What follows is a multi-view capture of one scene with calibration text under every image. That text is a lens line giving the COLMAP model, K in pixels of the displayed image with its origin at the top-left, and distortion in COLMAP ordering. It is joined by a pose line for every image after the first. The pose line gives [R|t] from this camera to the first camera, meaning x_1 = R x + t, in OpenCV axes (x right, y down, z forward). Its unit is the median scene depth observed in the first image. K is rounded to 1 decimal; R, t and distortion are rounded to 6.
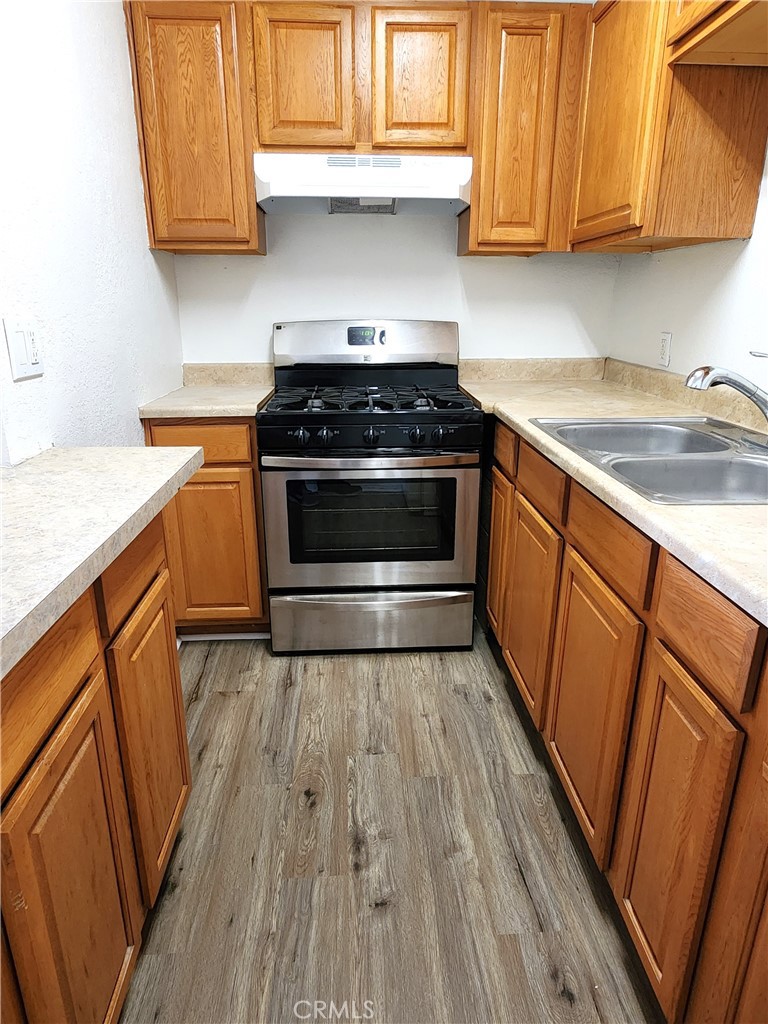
lens RADIAL K [[635.1, 0, 383.1], [0, 635.1, 512.0], [0, 0, 1]] dist [-0.002583, 0.001364]
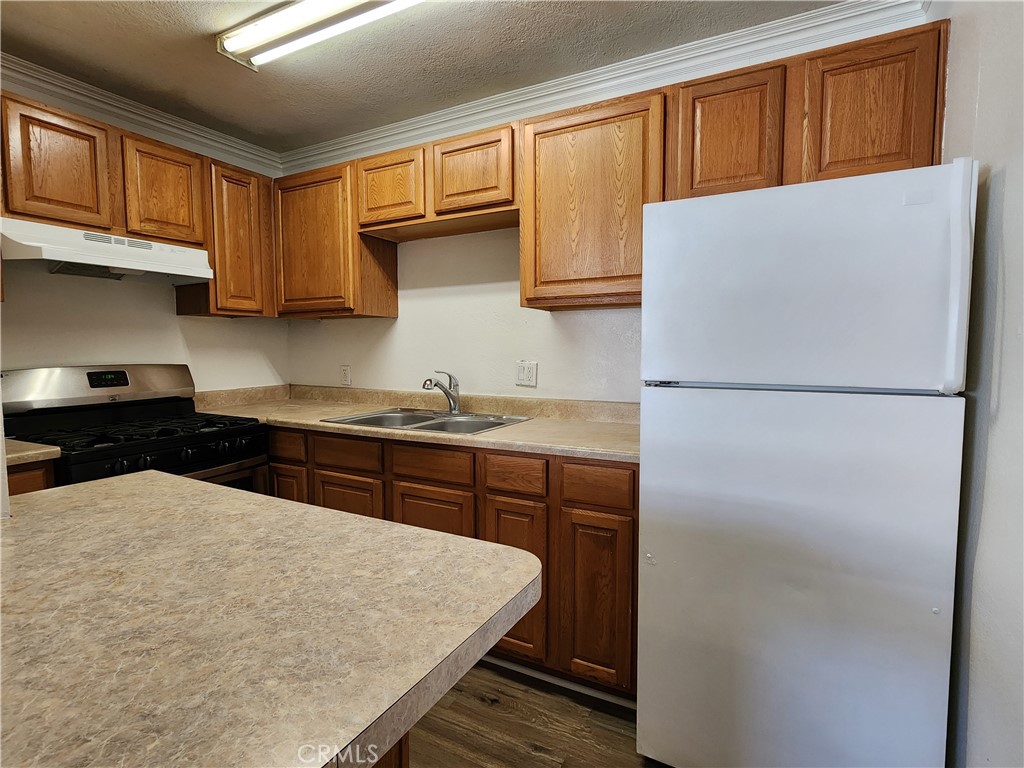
lens RADIAL K [[513.6, 0, 509.8], [0, 513.6, 383.9], [0, 0, 1]] dist [0.005203, 0.000385]
pose [[0.522671, -0.066112, 0.849967, -0.506287], [0.271842, 0.957871, -0.092659, 0.009214], [-0.808033, 0.279487, 0.518624, -0.048925]]
